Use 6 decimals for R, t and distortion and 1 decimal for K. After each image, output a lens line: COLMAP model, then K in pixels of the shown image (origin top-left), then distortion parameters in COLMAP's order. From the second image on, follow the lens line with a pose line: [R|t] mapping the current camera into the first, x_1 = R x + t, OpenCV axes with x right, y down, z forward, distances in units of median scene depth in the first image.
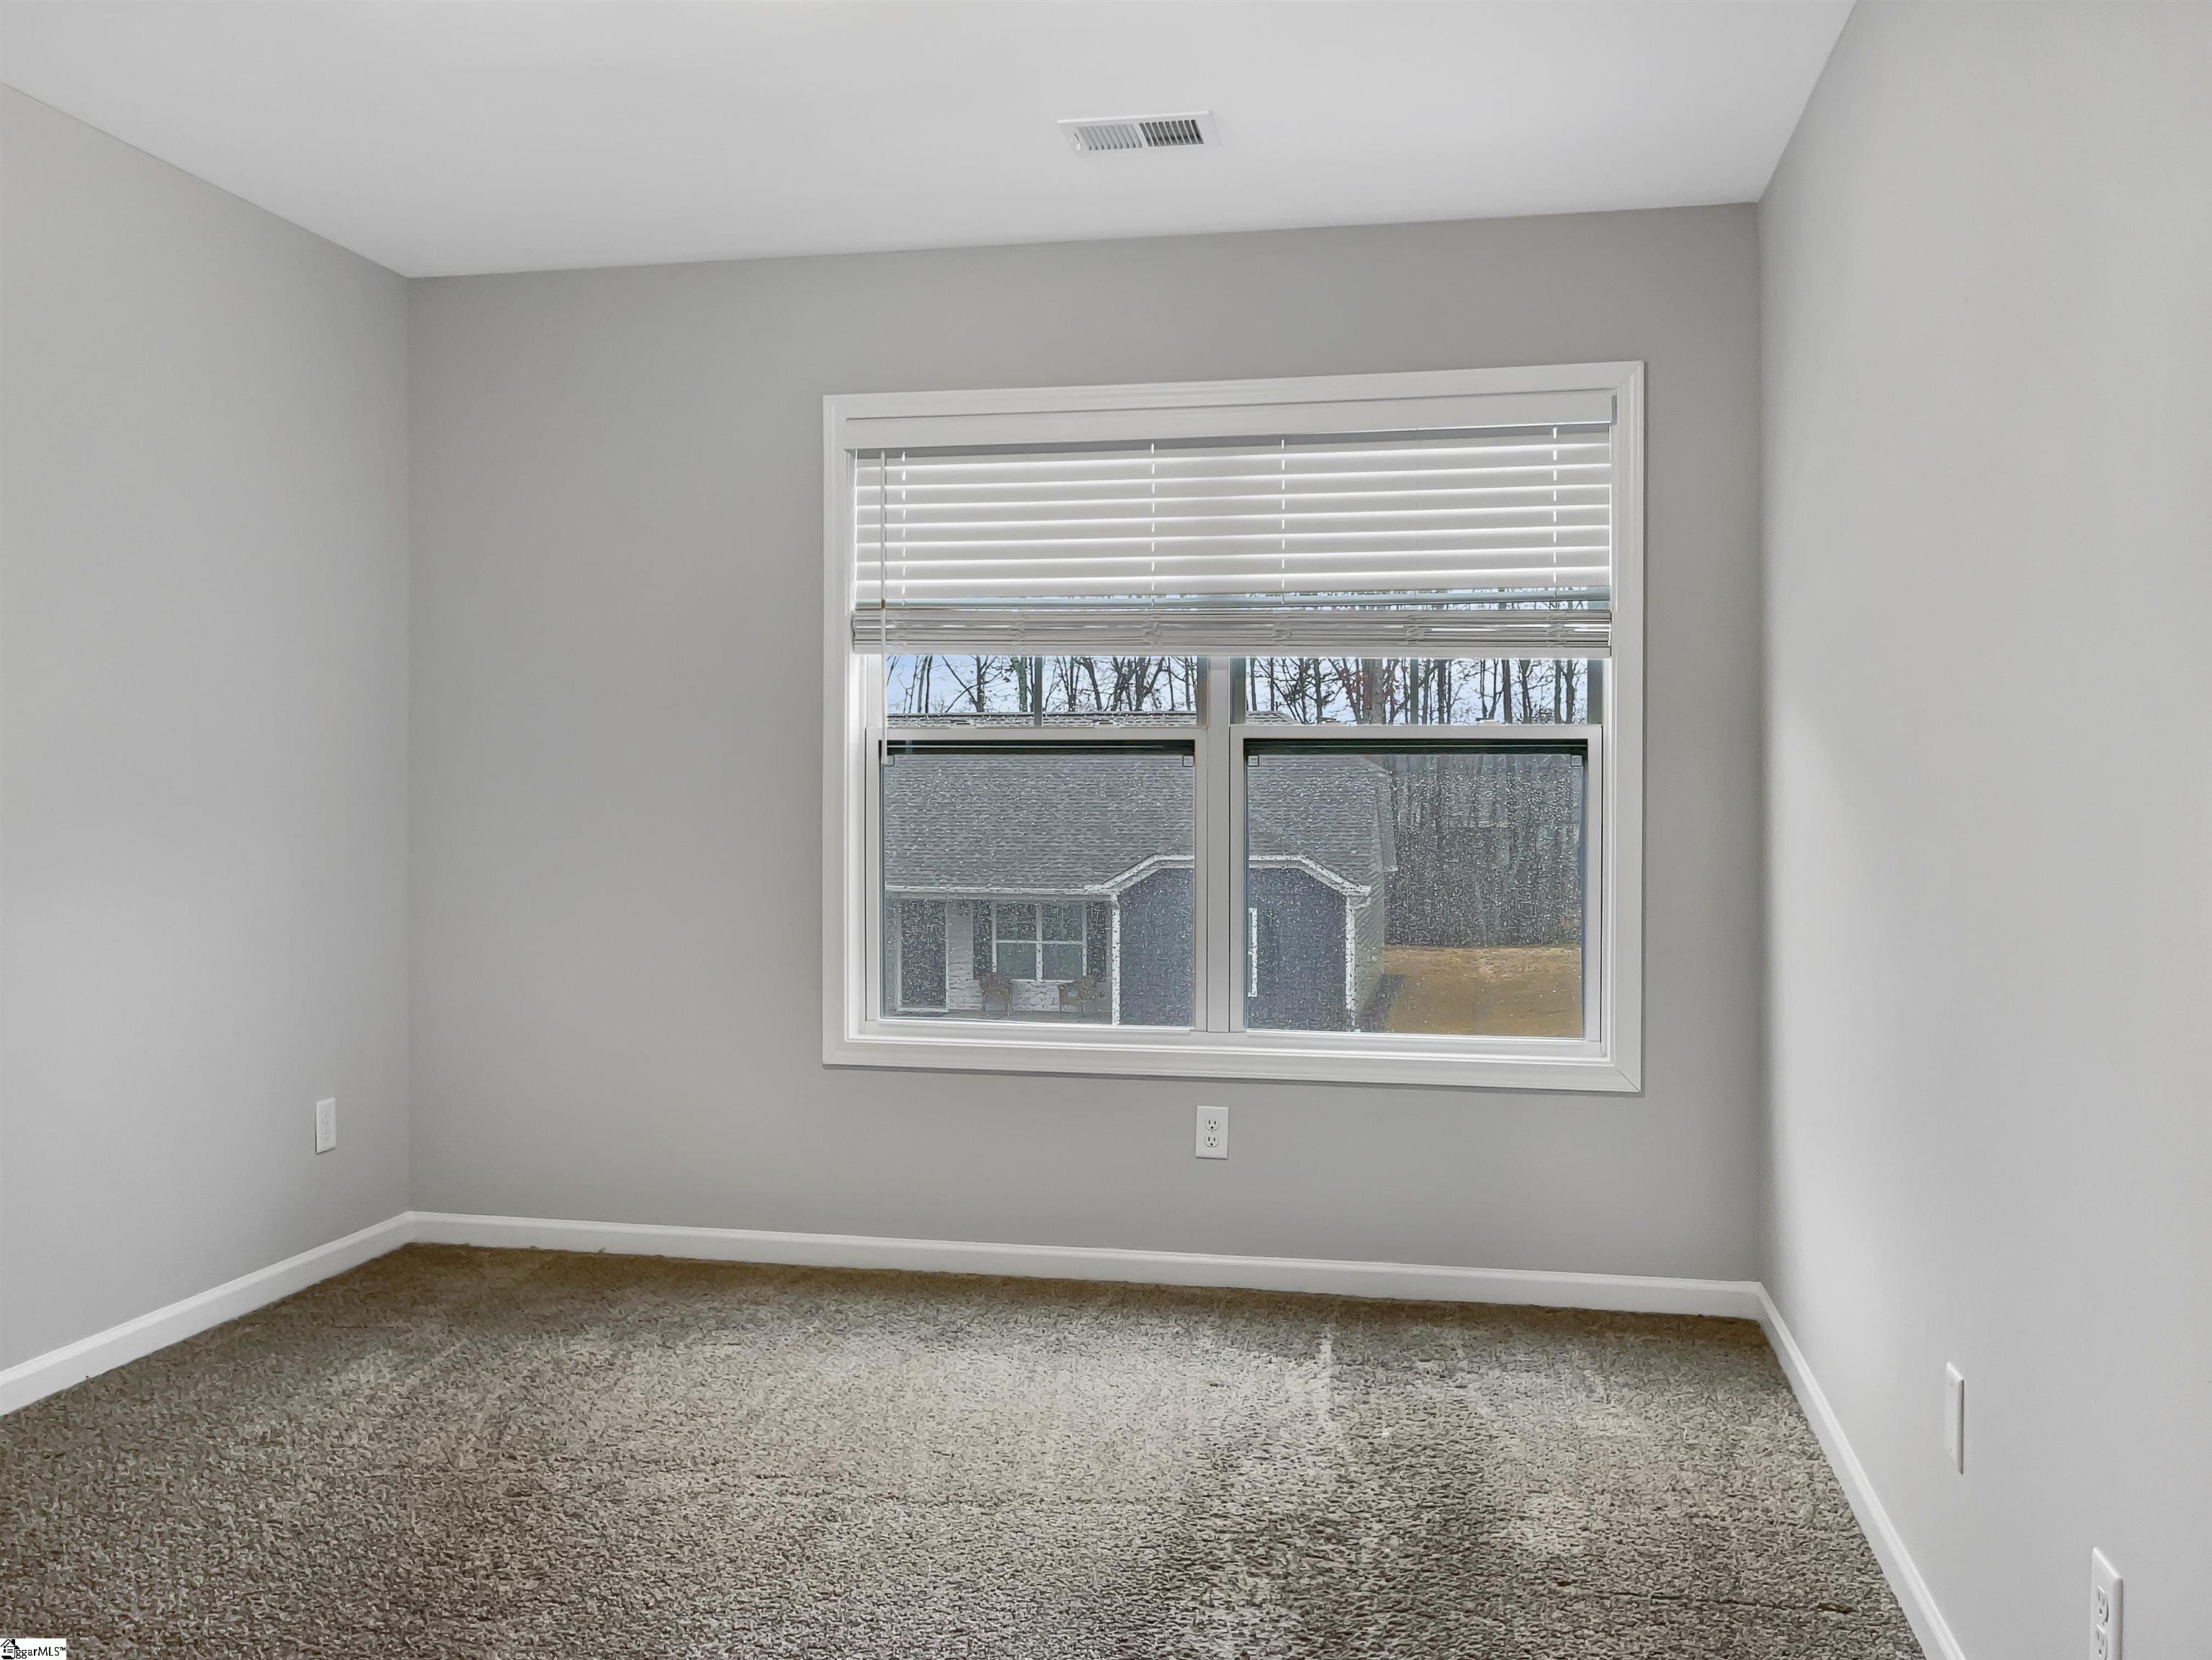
lens RADIAL K [[1893.6, 0, 1103.3], [0, 1893.6, 820.6], [0, 0, 1]] dist [-0.007719, -0.001610]
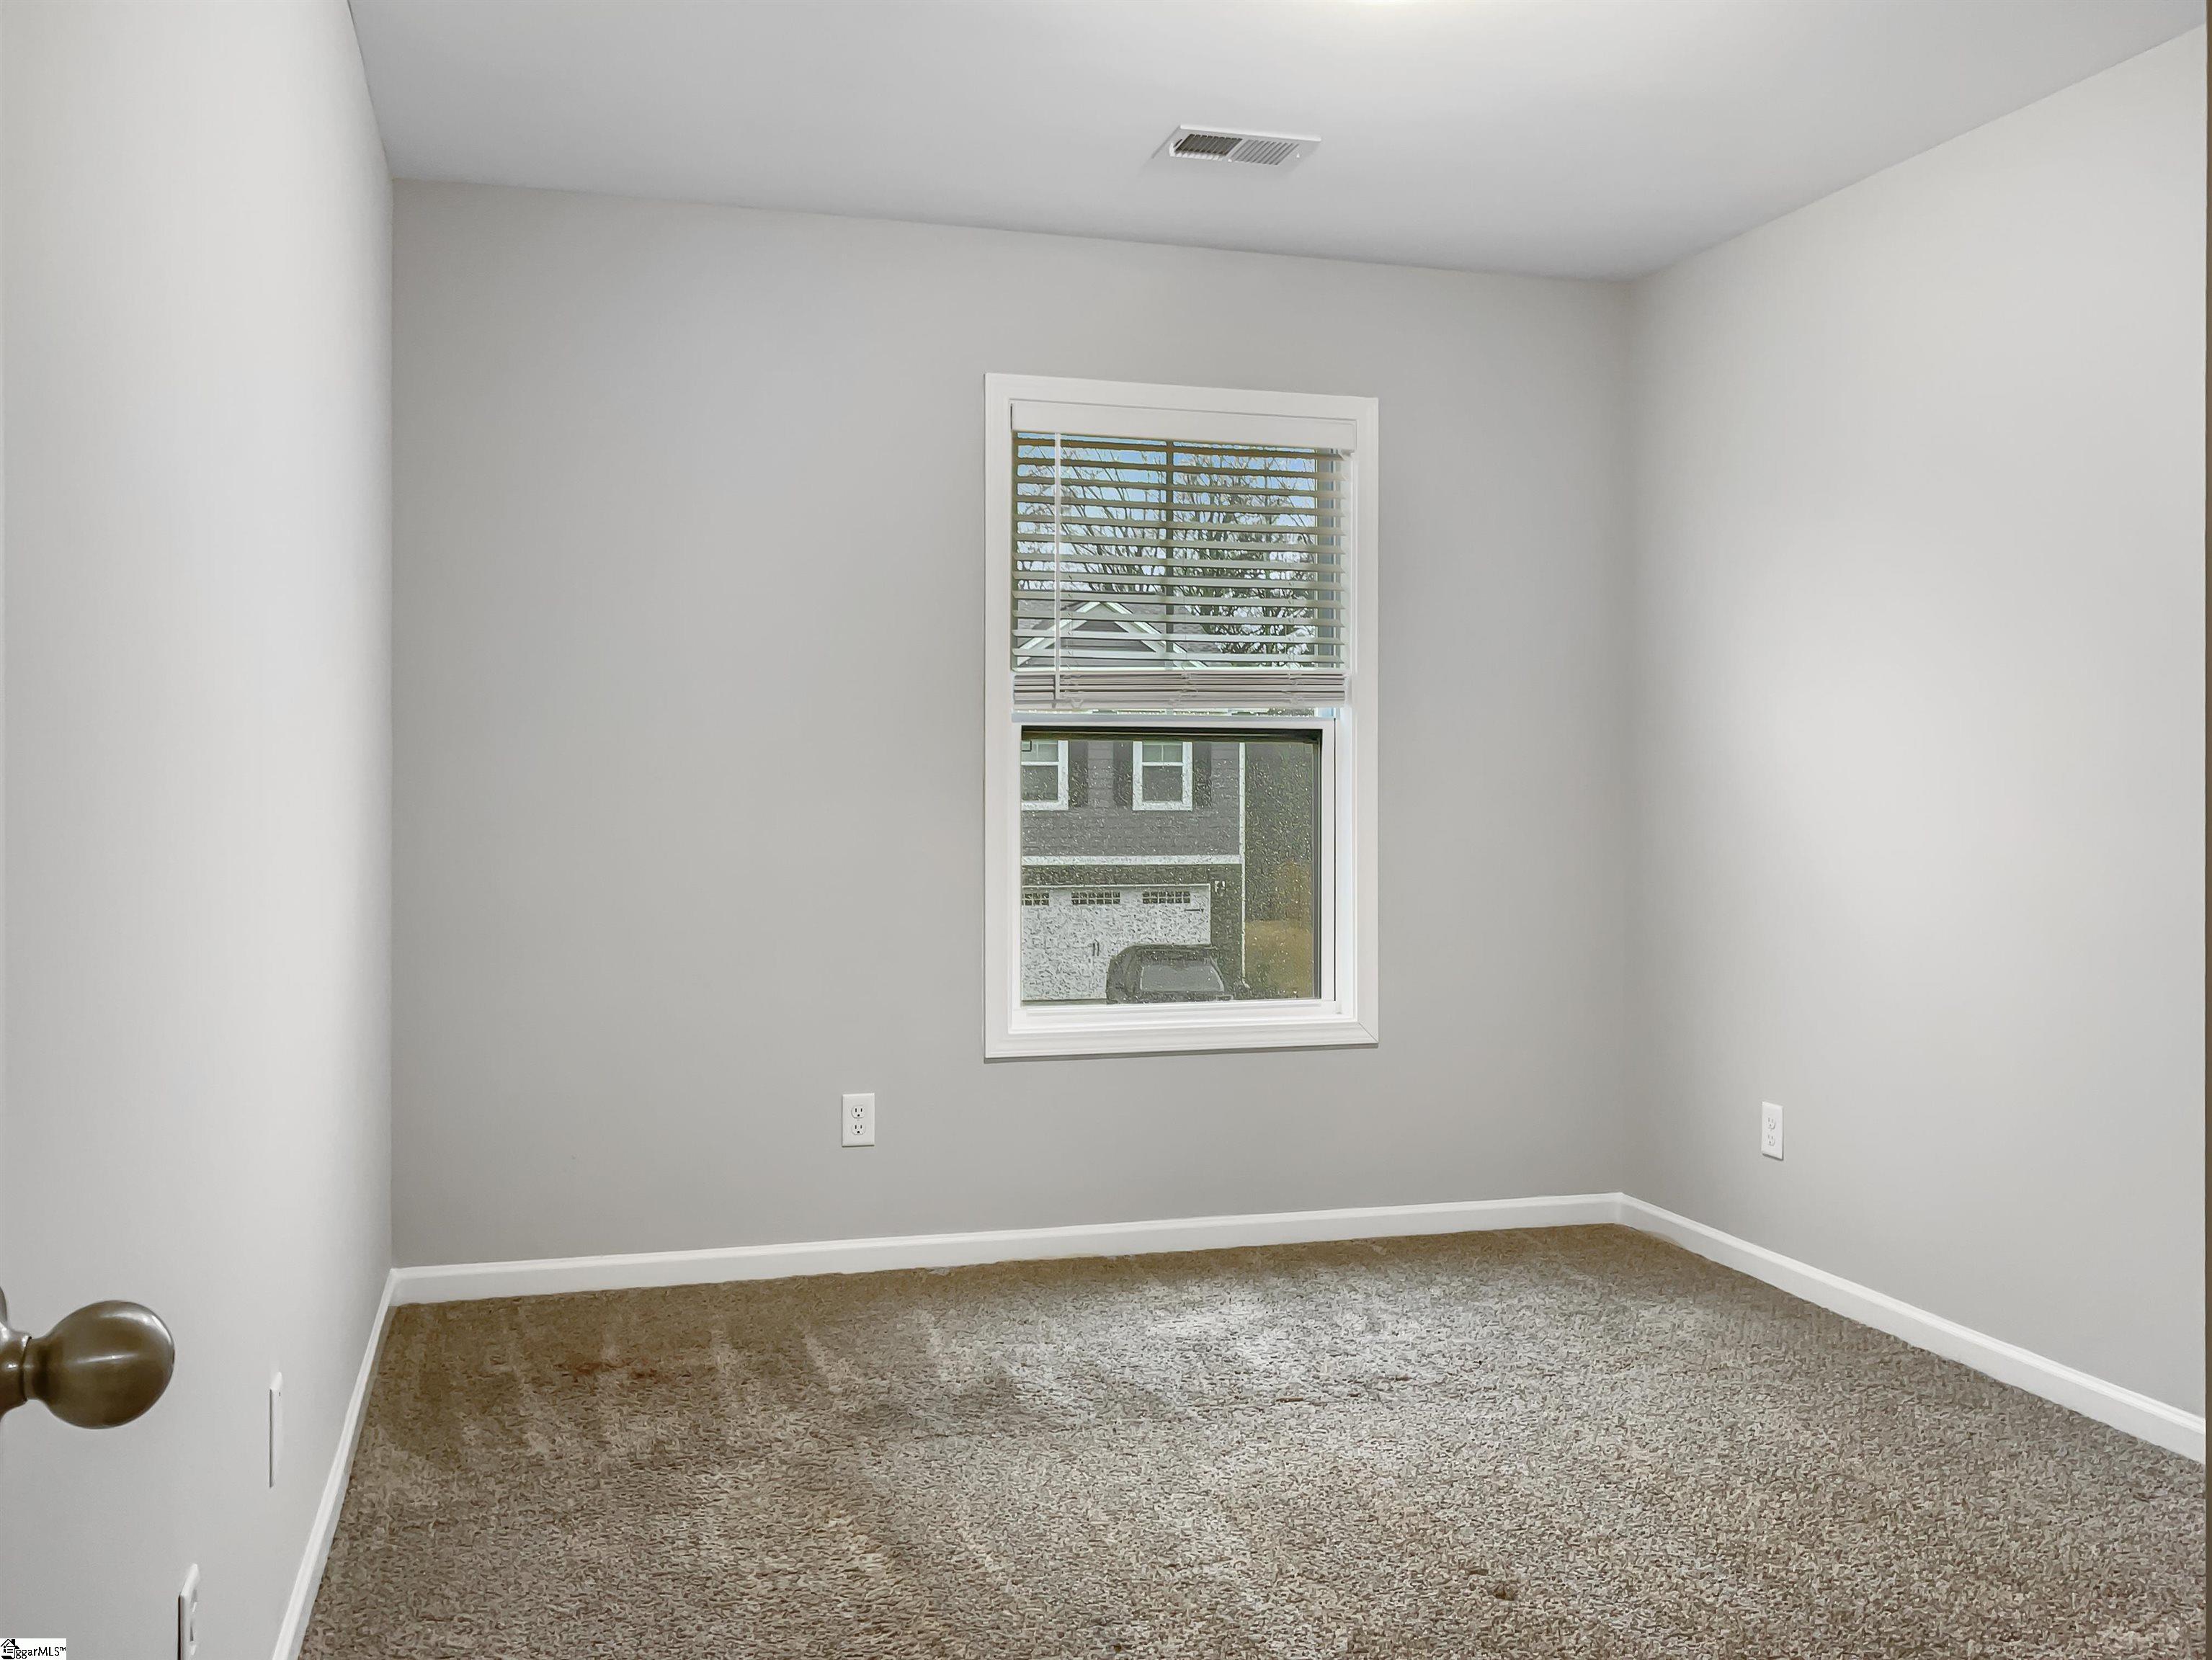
lens RADIAL K [[1893.3, 0, 1103.3], [0, 1893.3, 820.6], [0, 0, 1]] dist [-0.007719, -0.001610]
pose [[0.884878, -0.007132, 0.465769, -0.380612], [0.002472, 0.999941, 0.010616, -0.002265], [-0.465817, -0.008242, 0.884843, 0.078757]]
